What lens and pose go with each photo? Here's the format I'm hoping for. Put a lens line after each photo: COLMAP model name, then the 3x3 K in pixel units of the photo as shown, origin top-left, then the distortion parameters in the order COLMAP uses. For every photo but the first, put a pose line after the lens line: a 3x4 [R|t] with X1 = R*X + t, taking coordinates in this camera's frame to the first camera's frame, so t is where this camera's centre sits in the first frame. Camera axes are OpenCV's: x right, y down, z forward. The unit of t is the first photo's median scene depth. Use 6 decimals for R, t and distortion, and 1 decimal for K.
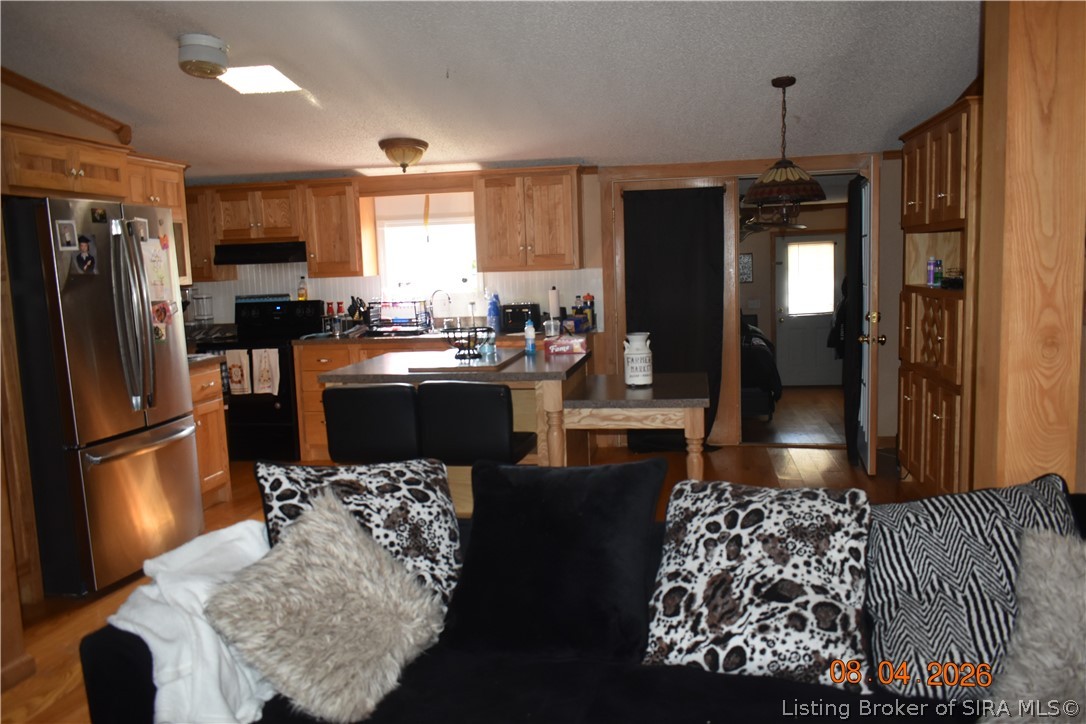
lens RADIAL K [[829.5, 0, 544.1], [0, 829.5, 362.1], [0, 0, 1]] dist [-0.012761, -0.006473]
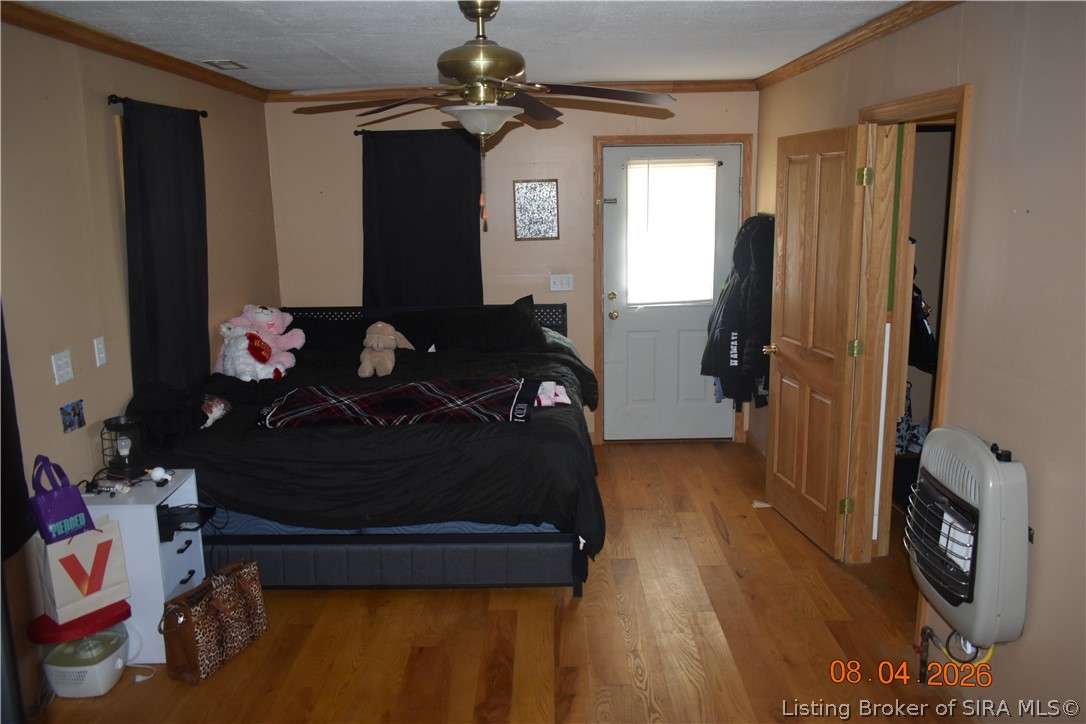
lens RADIAL K [[829.5, 0, 543.9], [0, 829.5, 360.4], [0, 0, 1]] dist [-0.012761, -0.006473]
pose [[0.983822, -0.012194, 0.178733, 0.156562], [-0.003291, 0.996282, 0.086090, -0.067791], [-0.179119, -0.085285, 0.980124, 0.519559]]
